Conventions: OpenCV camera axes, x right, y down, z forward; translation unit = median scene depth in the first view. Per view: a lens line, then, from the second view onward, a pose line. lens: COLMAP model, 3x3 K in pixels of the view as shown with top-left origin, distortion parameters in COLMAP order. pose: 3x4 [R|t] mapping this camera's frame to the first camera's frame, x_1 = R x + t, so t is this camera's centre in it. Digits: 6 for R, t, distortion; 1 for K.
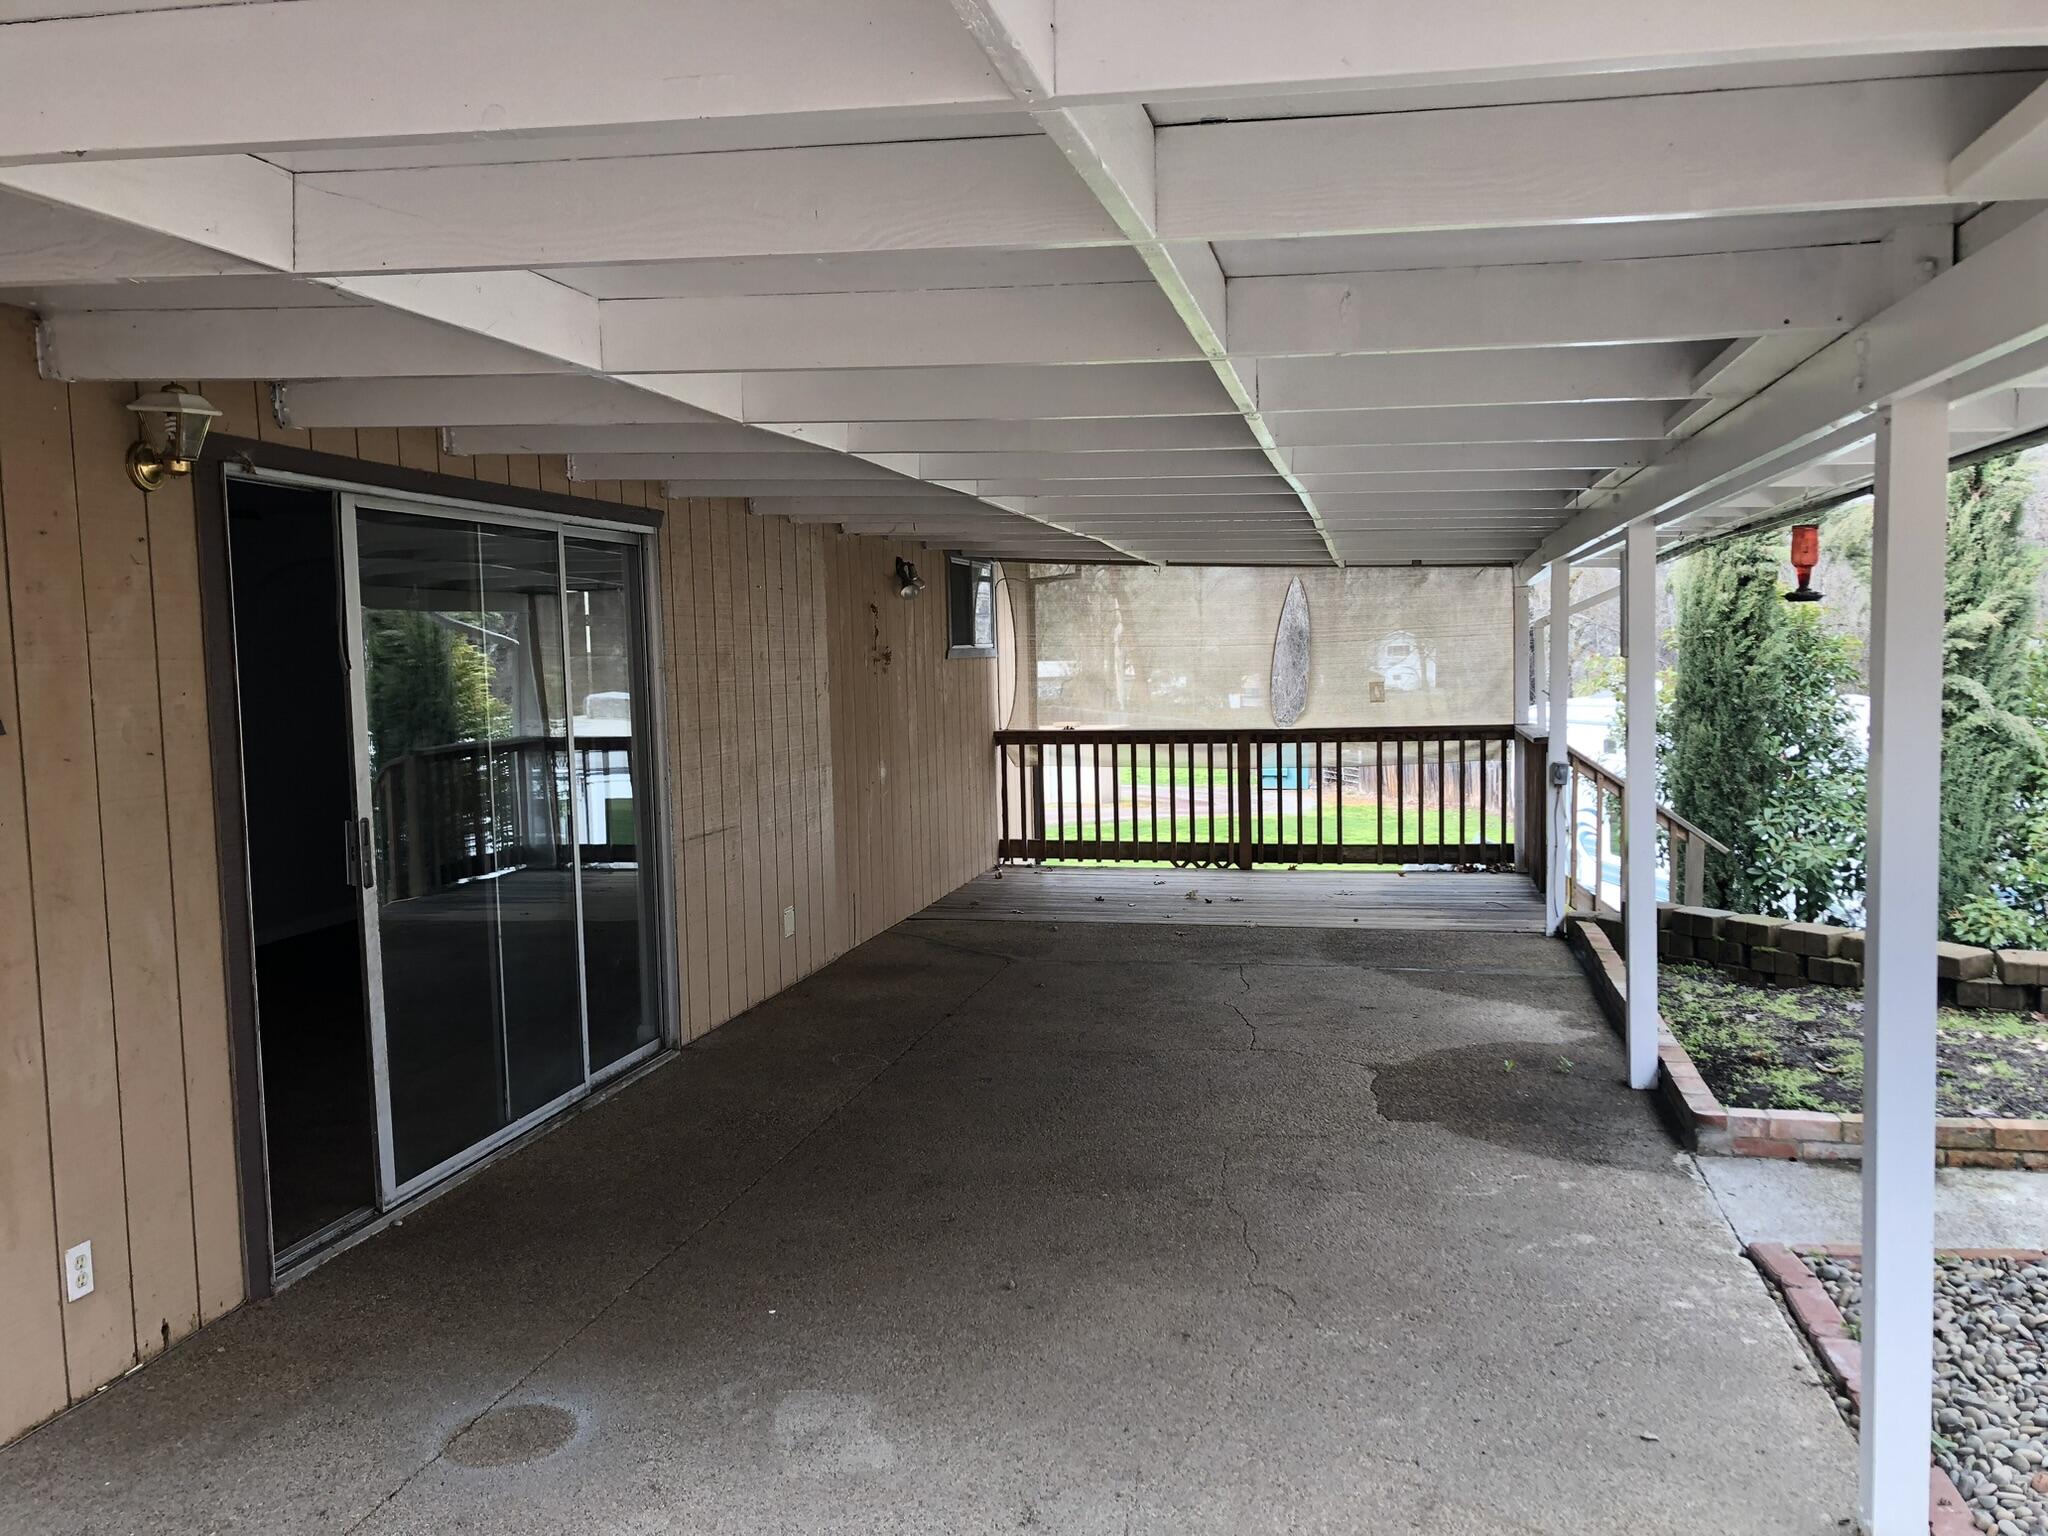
lens RADIAL K [[1667.5, 0, 1027.1], [0, 1667.5, 769.8], [0, 0, 1]] dist [0.040766, -0.028501]
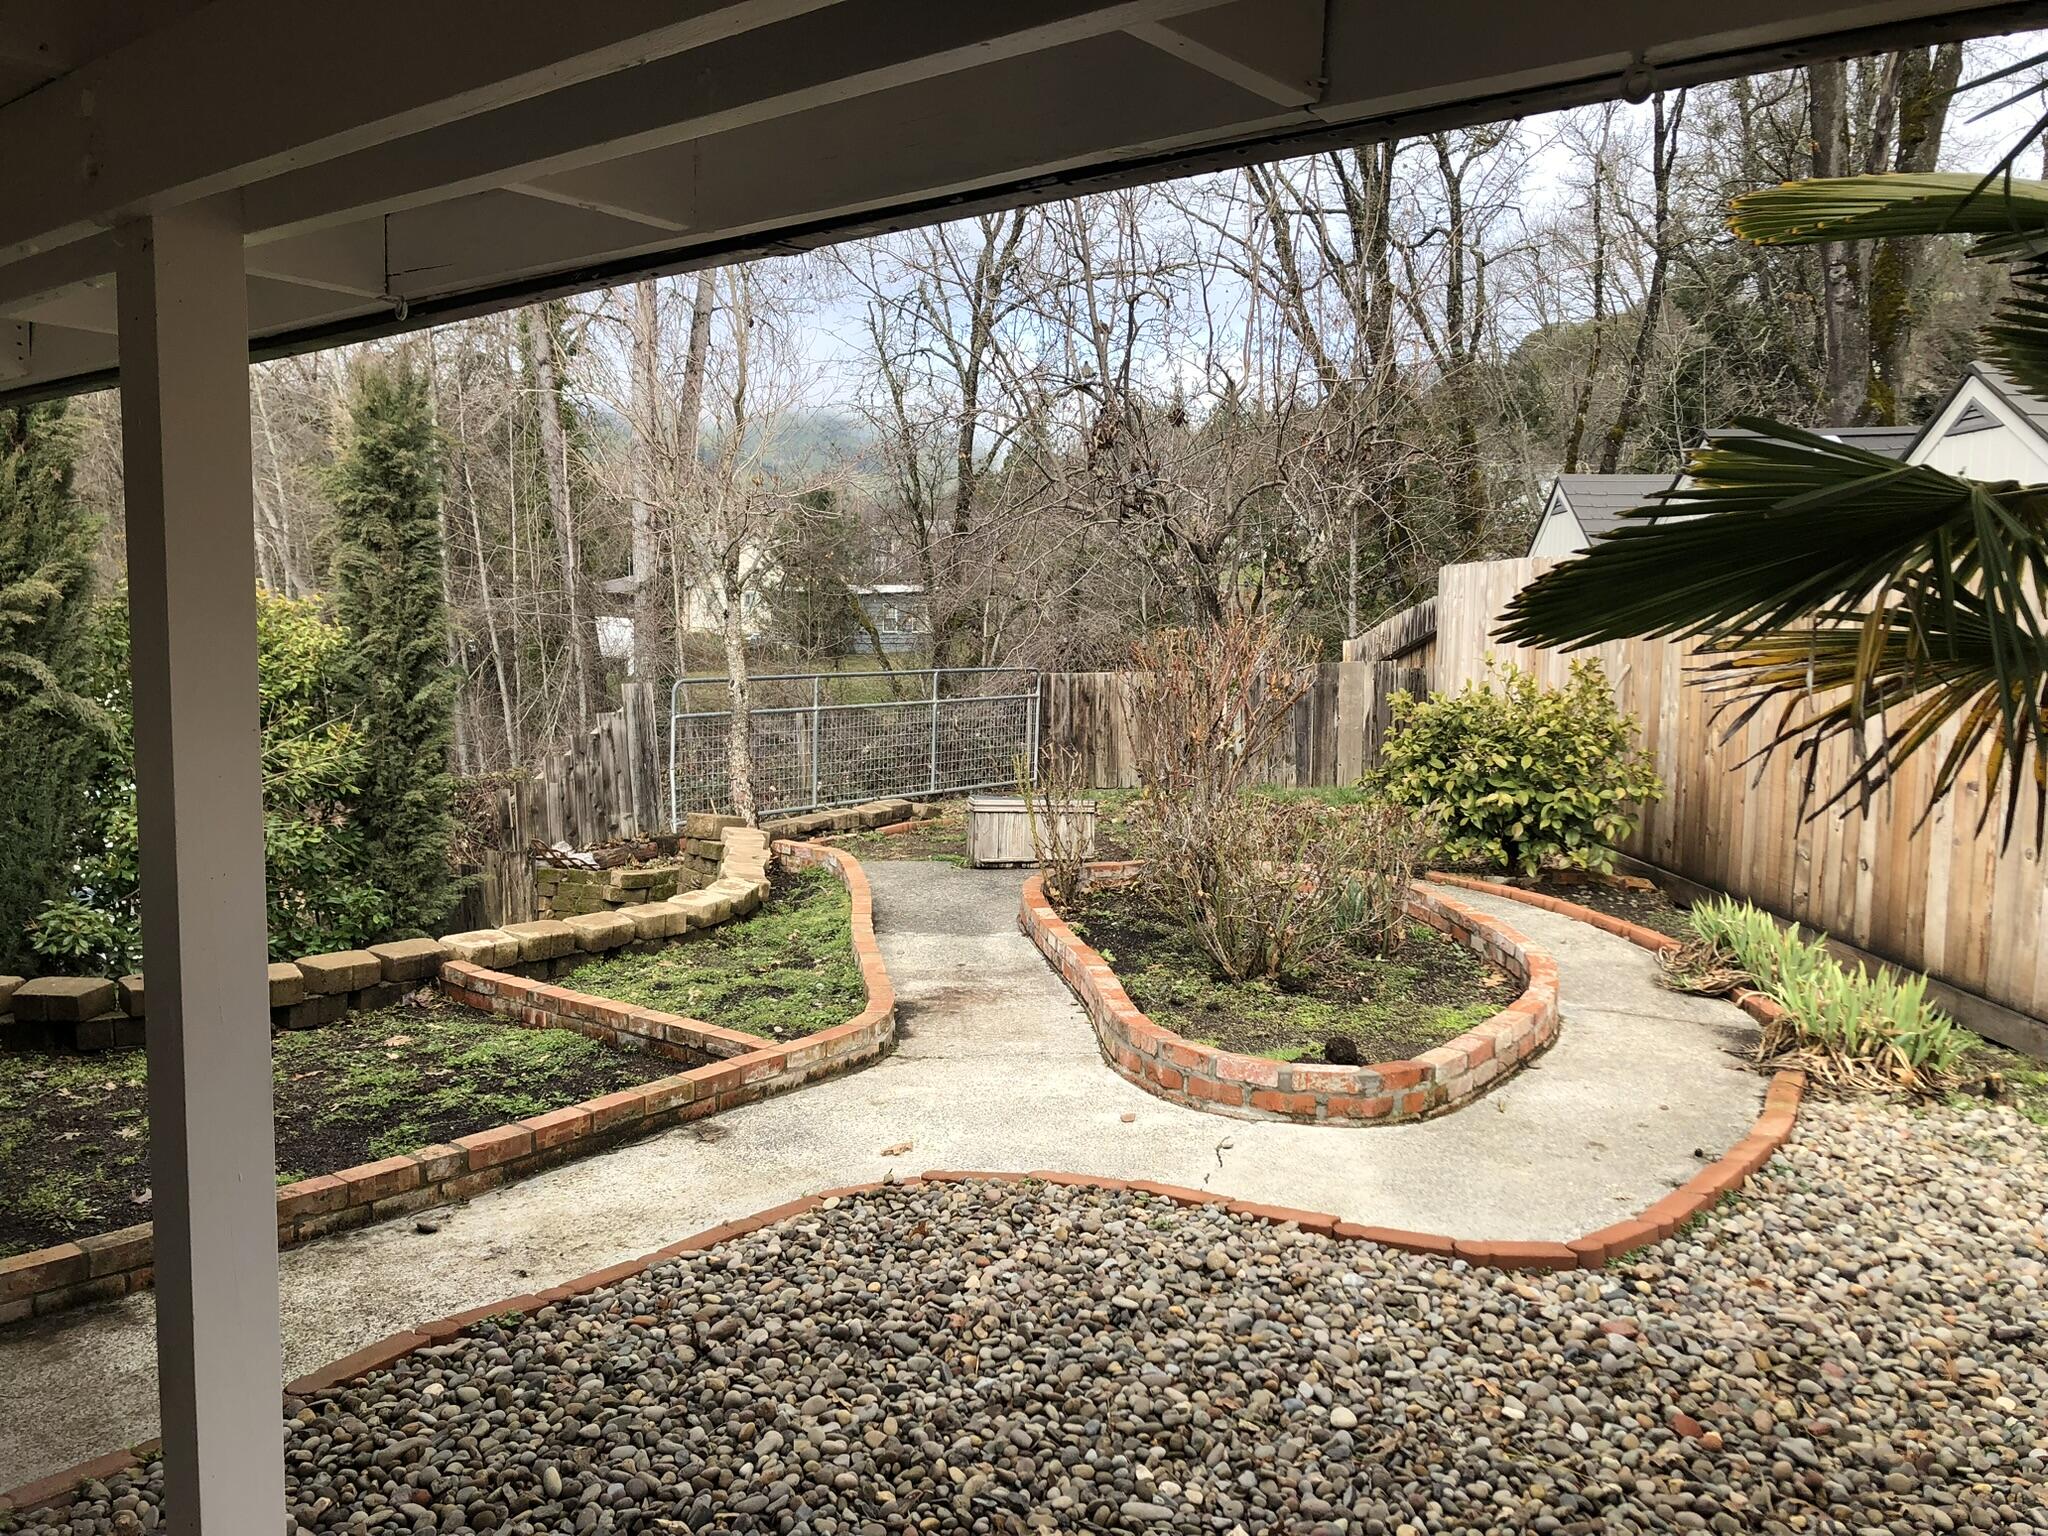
lens RADIAL K [[1667.5, 0, 1022.7], [0, 1667.5, 768.7], [0, 0, 1]] dist [0.040766, -0.028501]
pose [[0.481737, -0.059183, 0.874315, 0.037254], [0.044559, 0.998080, 0.043009, -0.010451], [-0.875182, 0.018240, 0.483450, 0.123091]]
